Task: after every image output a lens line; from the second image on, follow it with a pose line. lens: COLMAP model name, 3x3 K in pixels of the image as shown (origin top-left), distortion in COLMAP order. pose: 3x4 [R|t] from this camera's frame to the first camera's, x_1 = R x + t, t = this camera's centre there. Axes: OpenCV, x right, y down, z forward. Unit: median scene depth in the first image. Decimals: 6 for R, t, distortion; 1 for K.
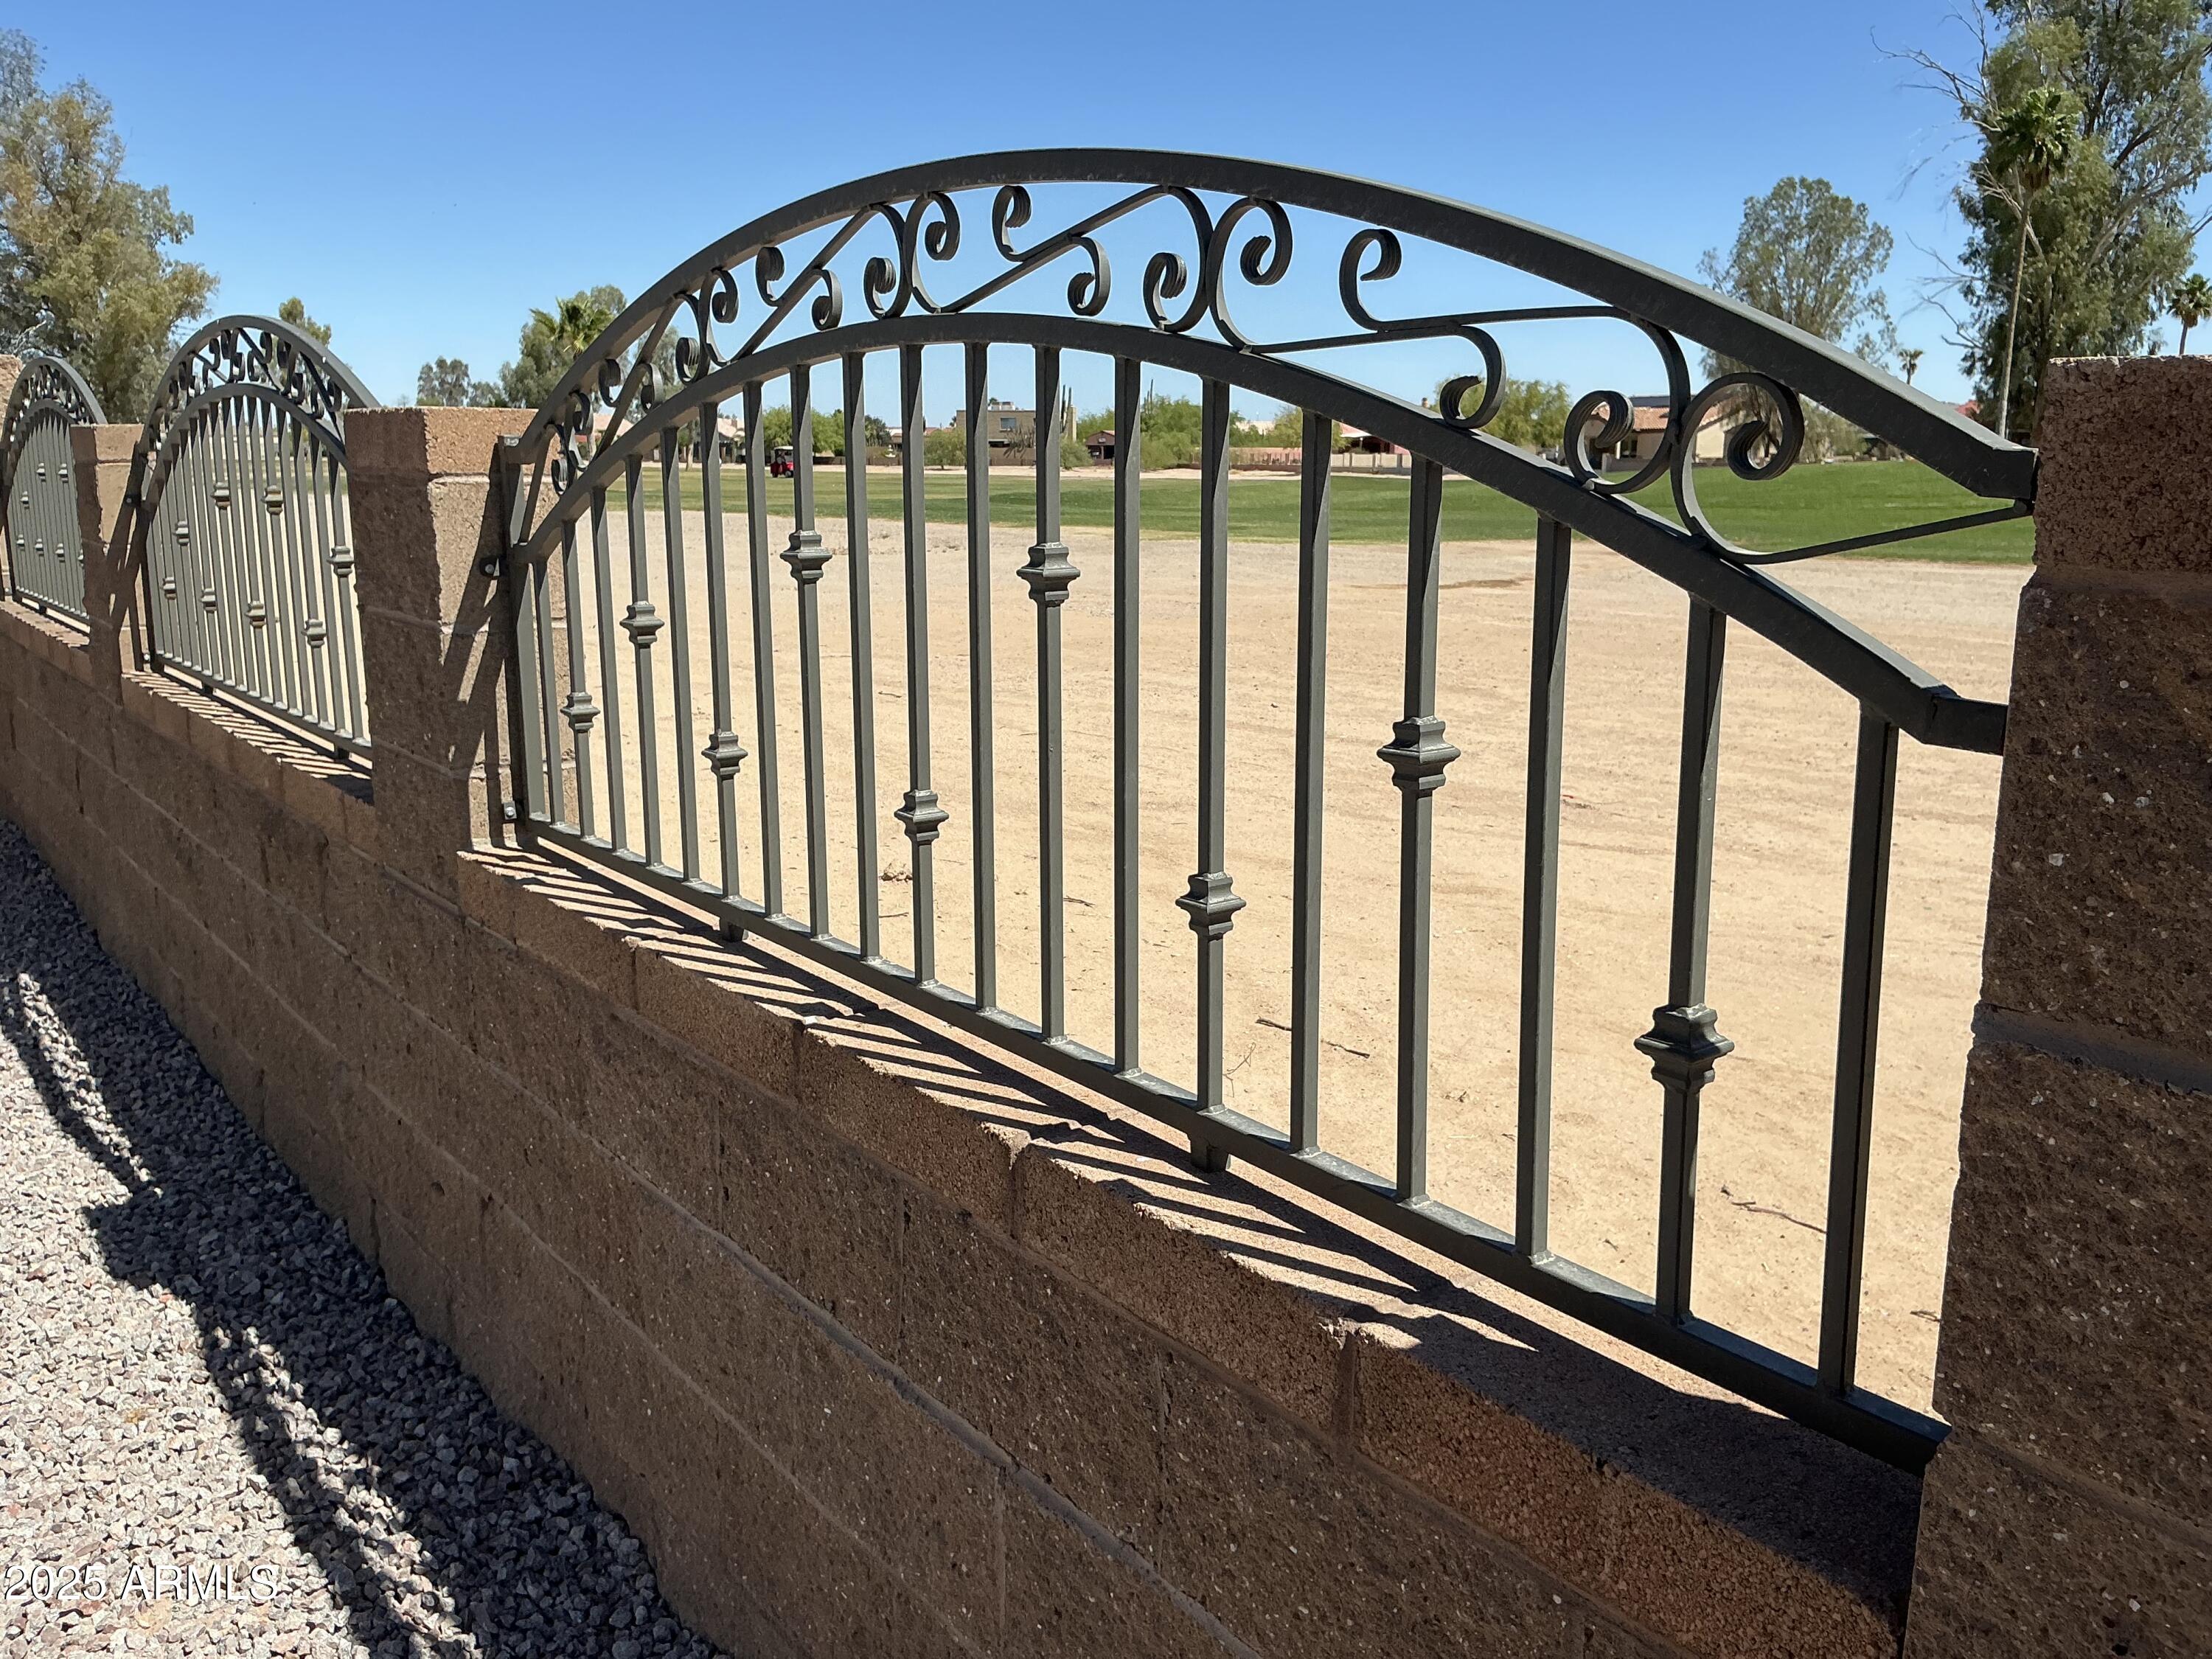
lens RADIAL K [[1948.9, 0, 1106.0], [0, 1948.9, 829.5], [0, 0, 1]] dist [-0.011916, 0.004313]
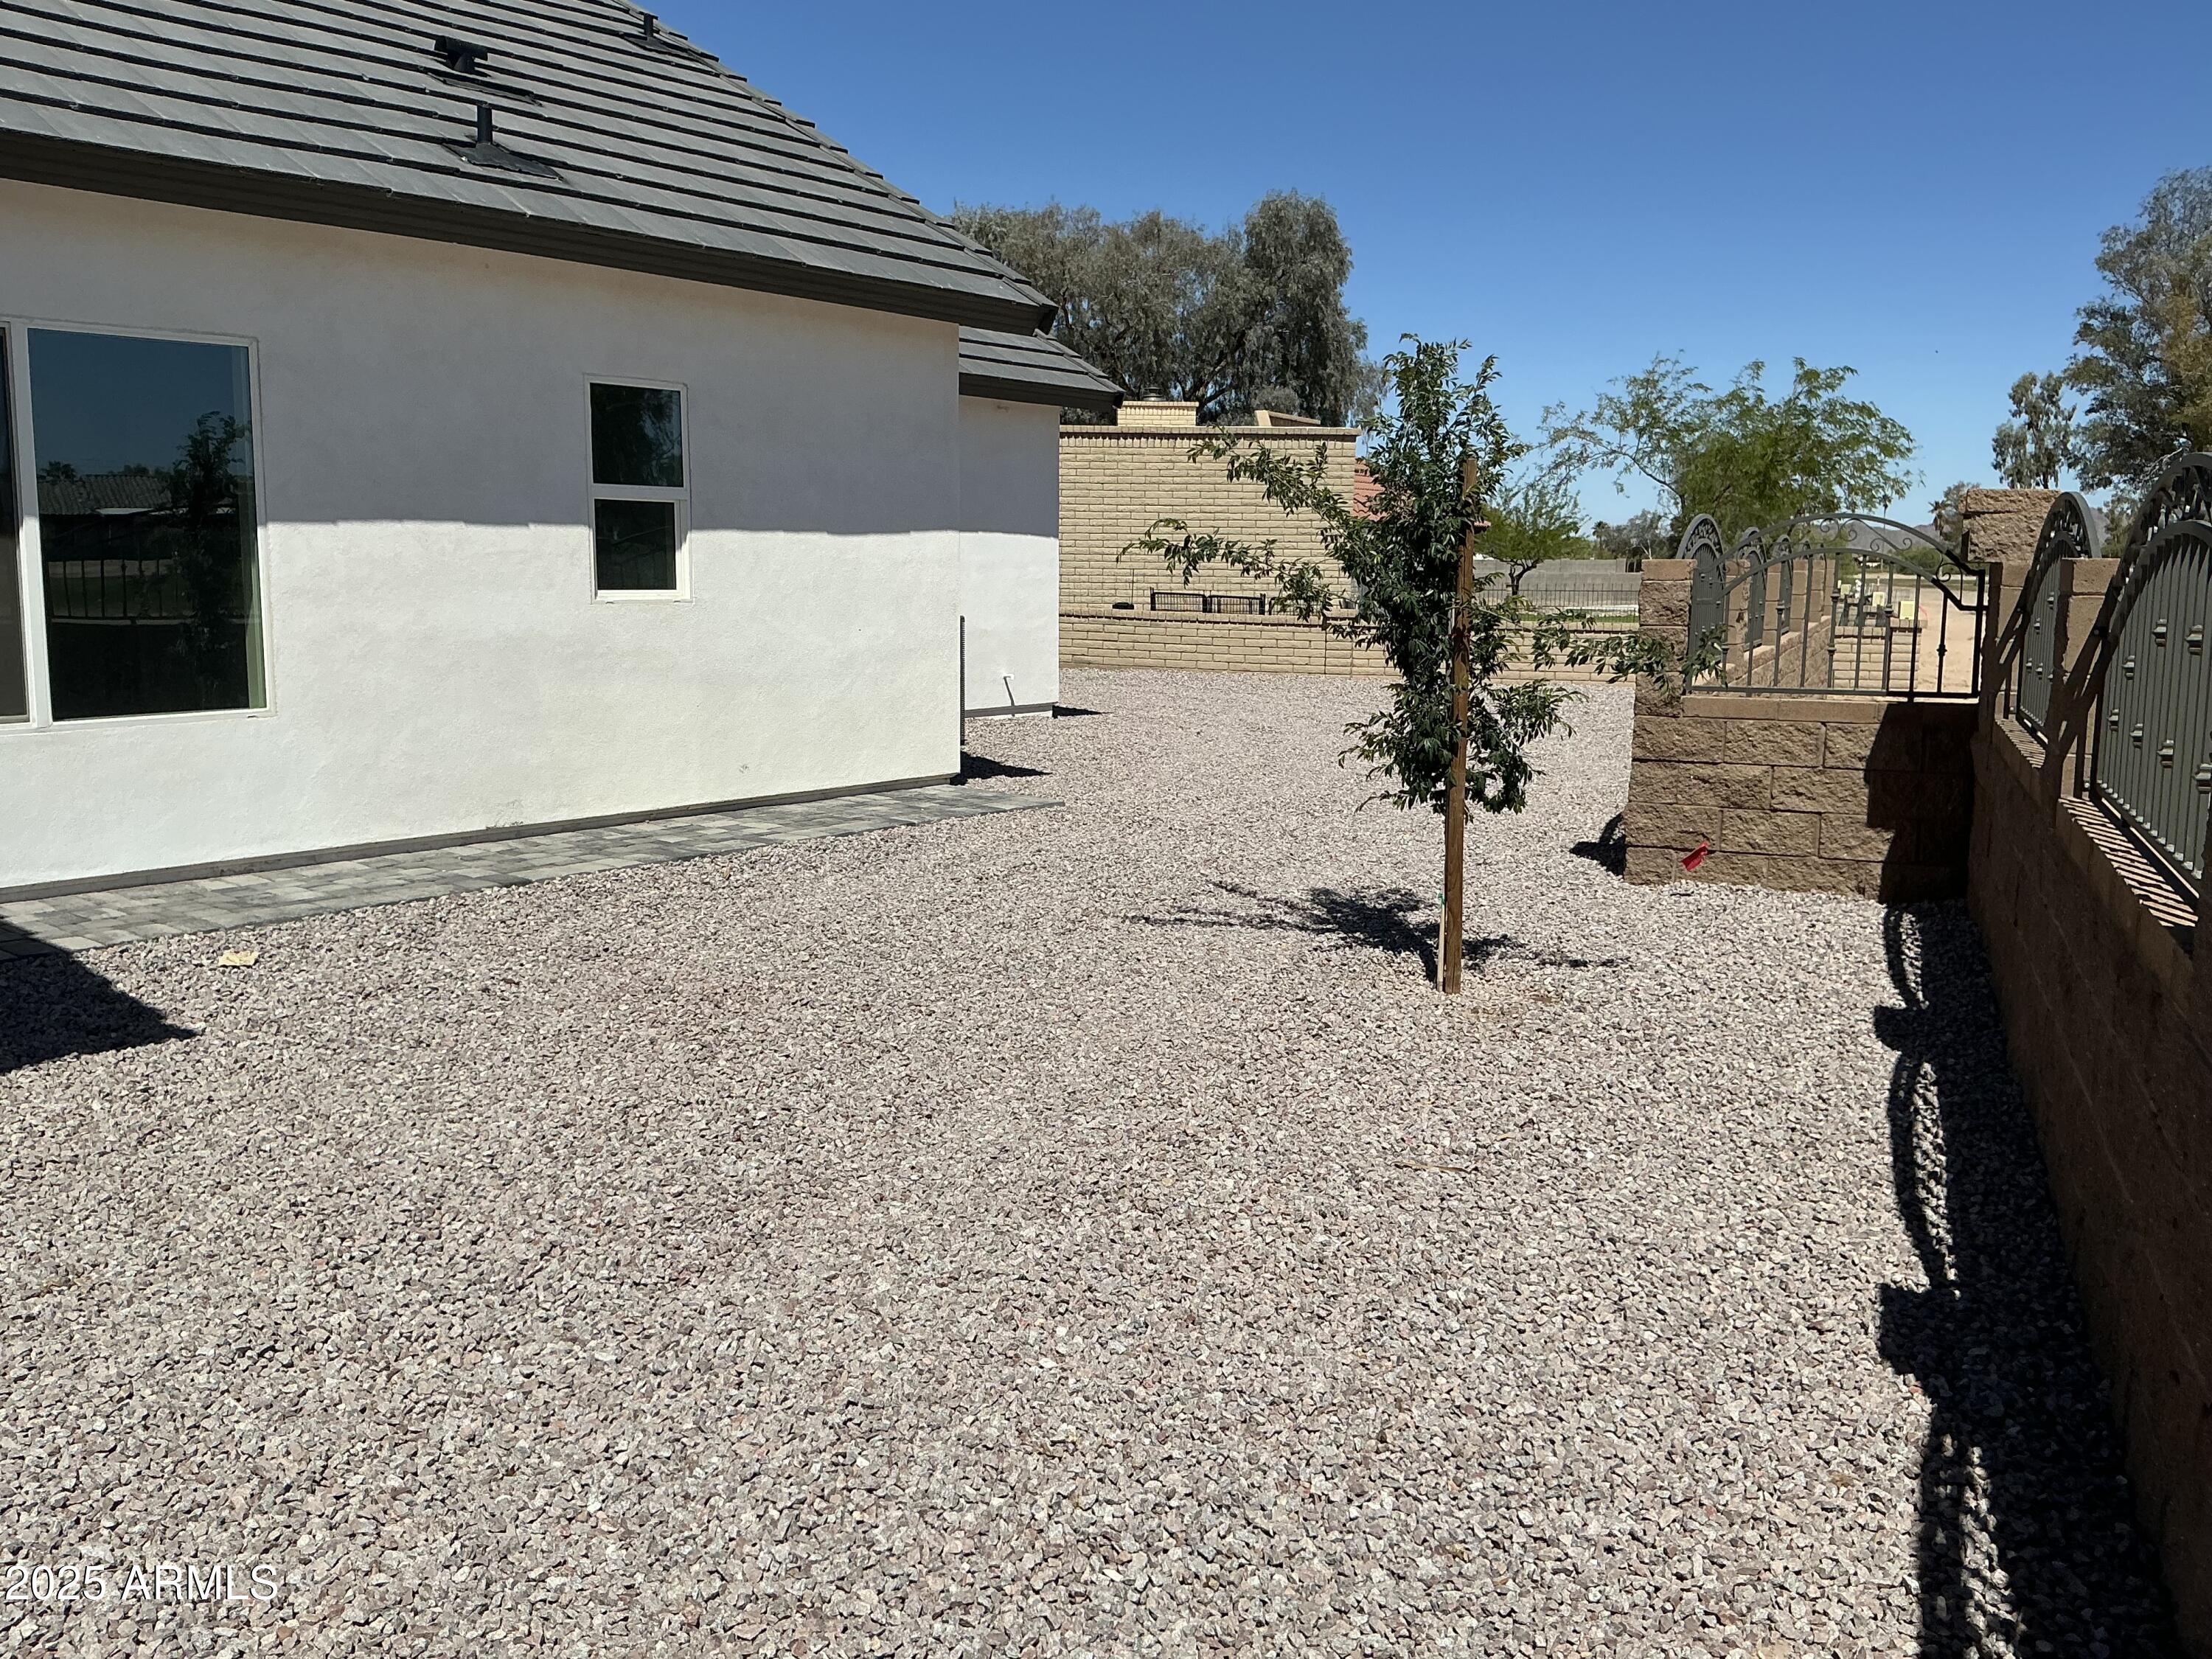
lens RADIAL K [[1948.9, 0, 1106.0], [0, 1948.9, 829.5], [0, 0, 1]] dist [-0.011916, 0.004313]
pose [[0.545635, 0.131530, -0.827637, 0.101413], [-0.182186, 0.982603, 0.036049, -0.012830], [0.817980, 0.131114, 0.560105, 0.019225]]
